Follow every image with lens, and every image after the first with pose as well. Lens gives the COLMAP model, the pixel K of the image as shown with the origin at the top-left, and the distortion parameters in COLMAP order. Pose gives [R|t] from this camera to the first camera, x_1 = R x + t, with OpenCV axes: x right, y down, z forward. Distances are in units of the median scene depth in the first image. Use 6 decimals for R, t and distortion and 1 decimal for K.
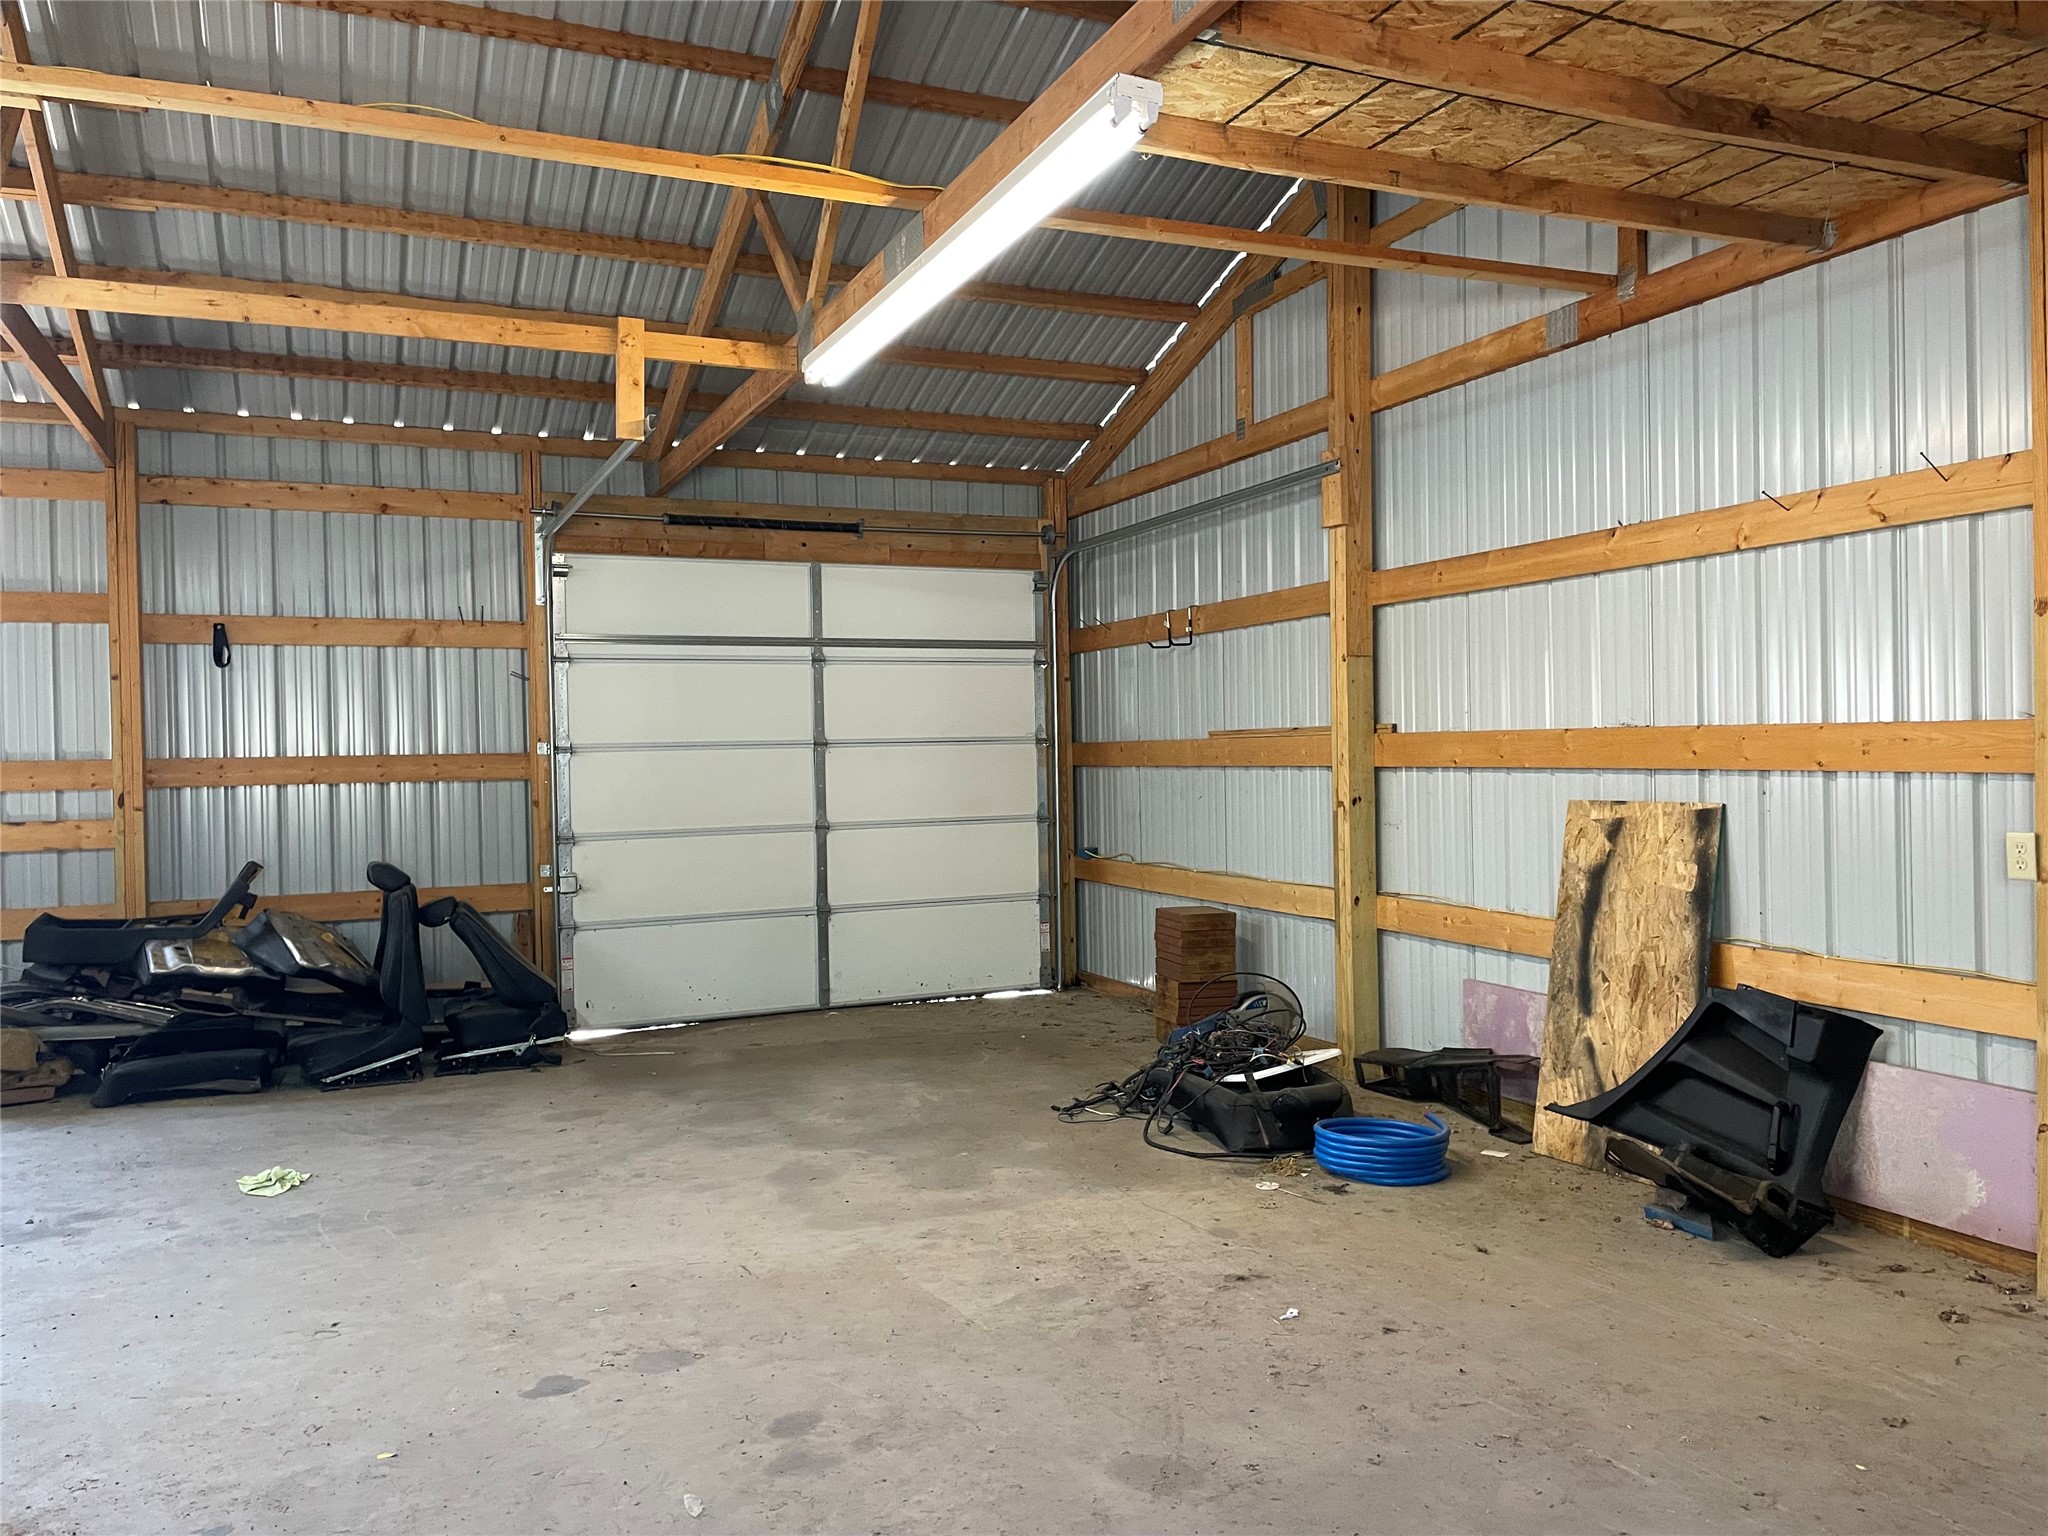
lens RADIAL K [[1493.4, 0, 1024.0], [0, 1493.4, 768.0], [0, 0, 1]] dist [0.004812, 0.001608]
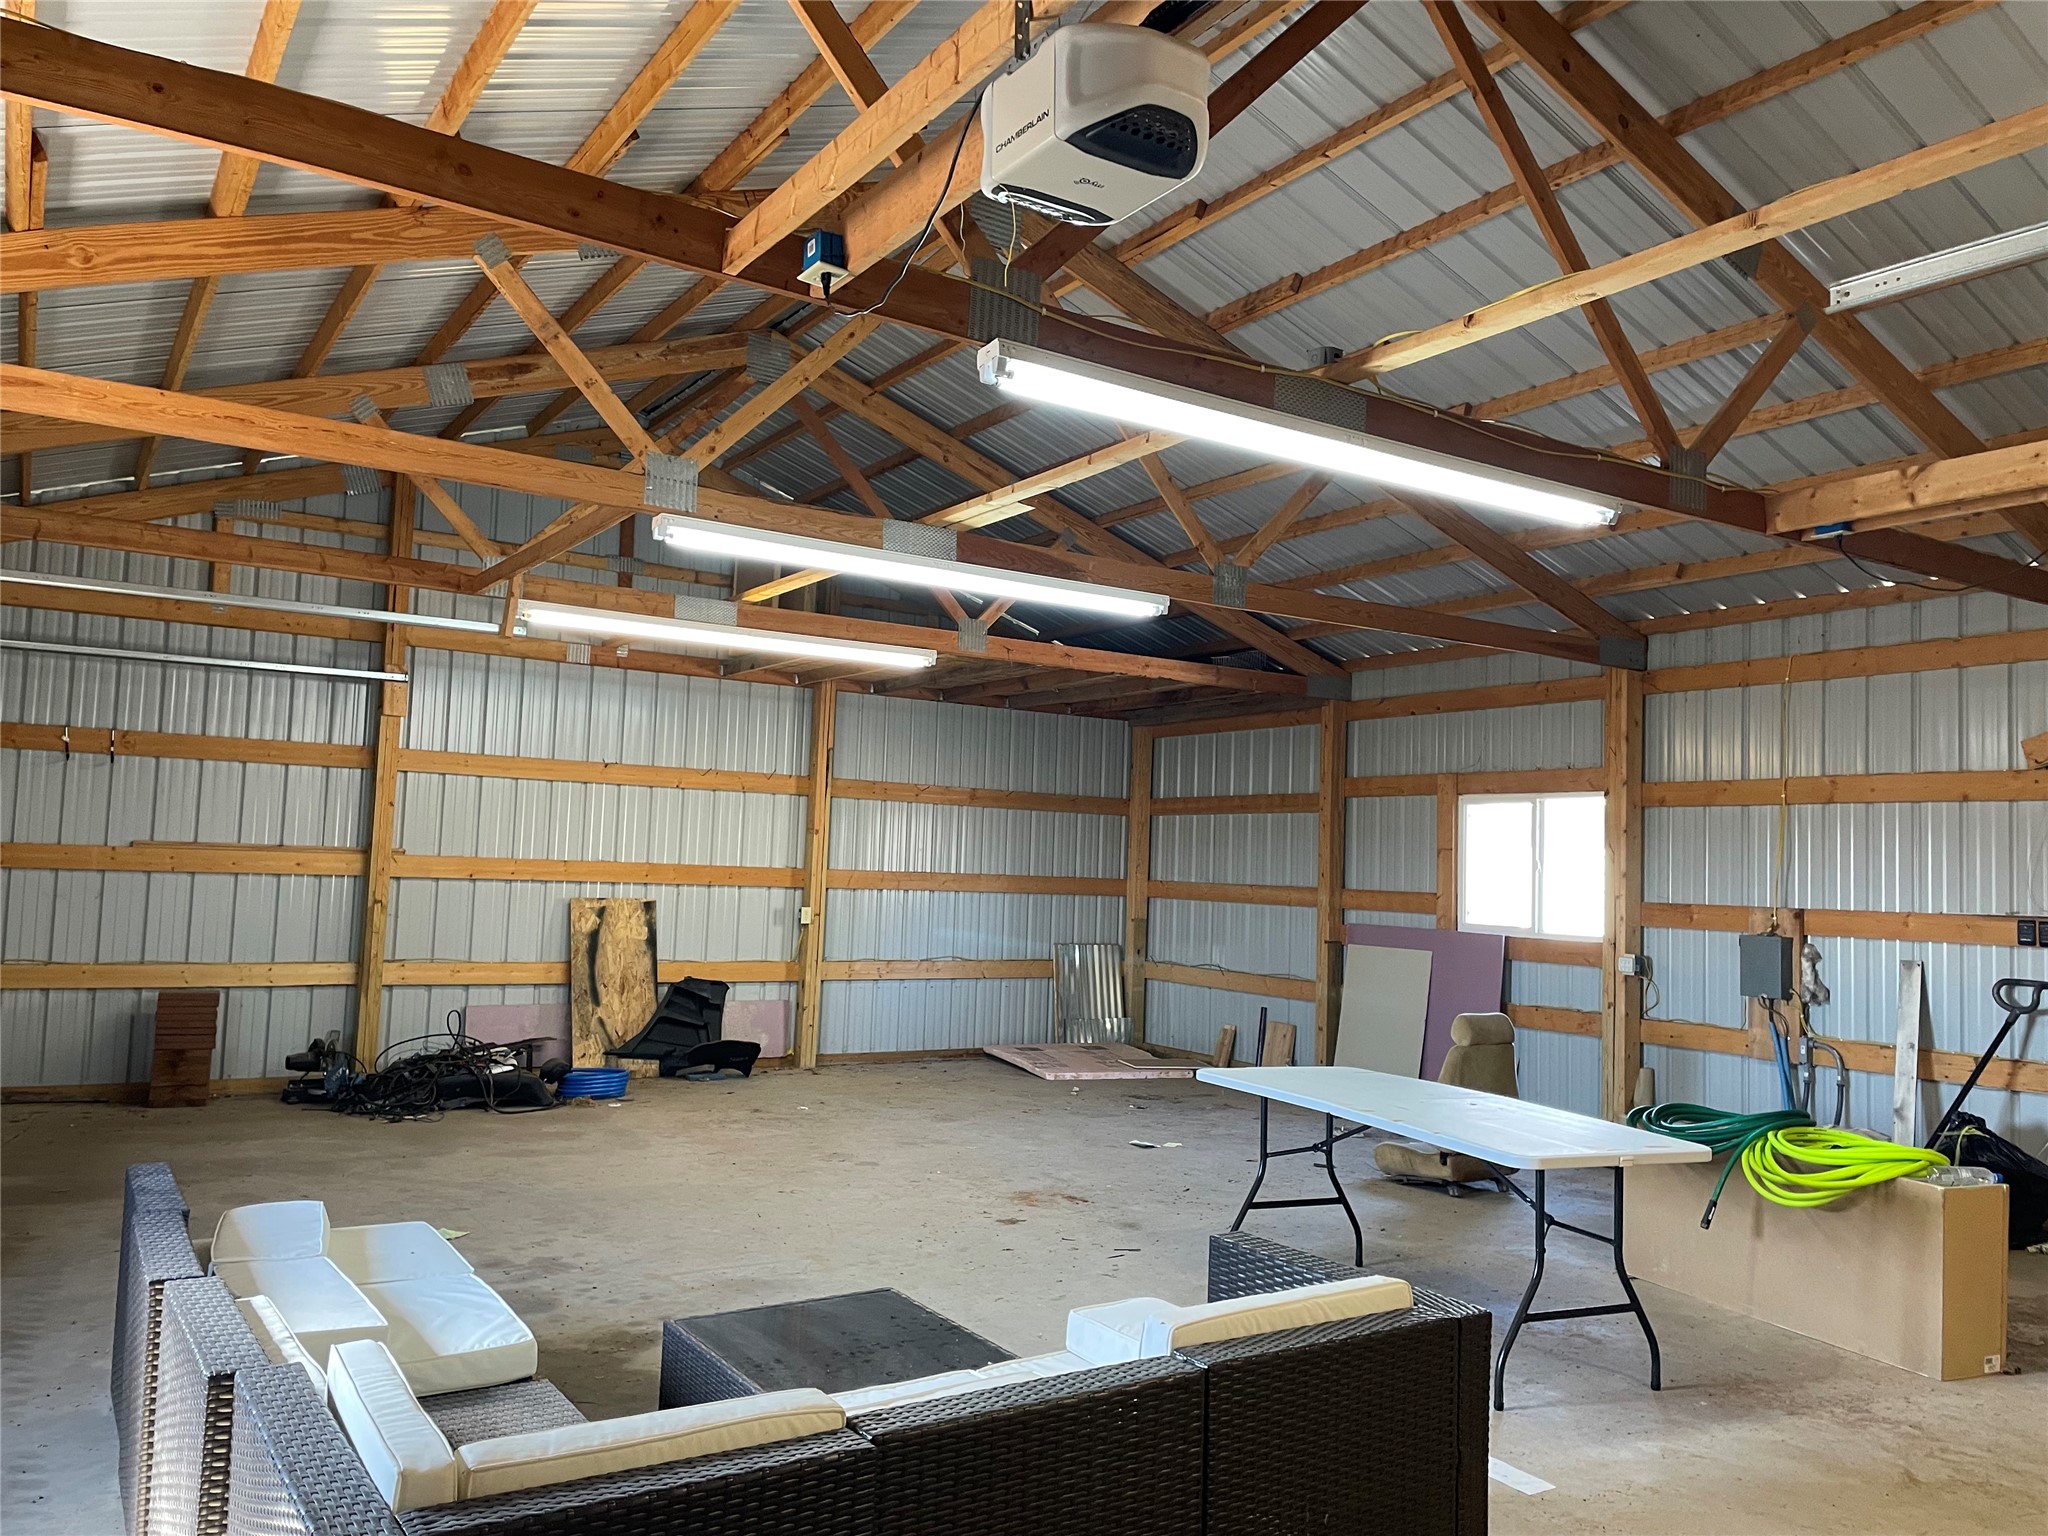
lens RADIAL K [[1493.4, 0, 1024.0], [0, 1493.4, 768.0], [0, 0, 1]] dist [0.004812, 0.001608]
pose [[-0.156653, 0.077539, 0.984605, -1.708892], [-0.019987, 0.996460, -0.081653, 0.000383], [-0.987451, -0.032471, -0.154549, 0.759063]]
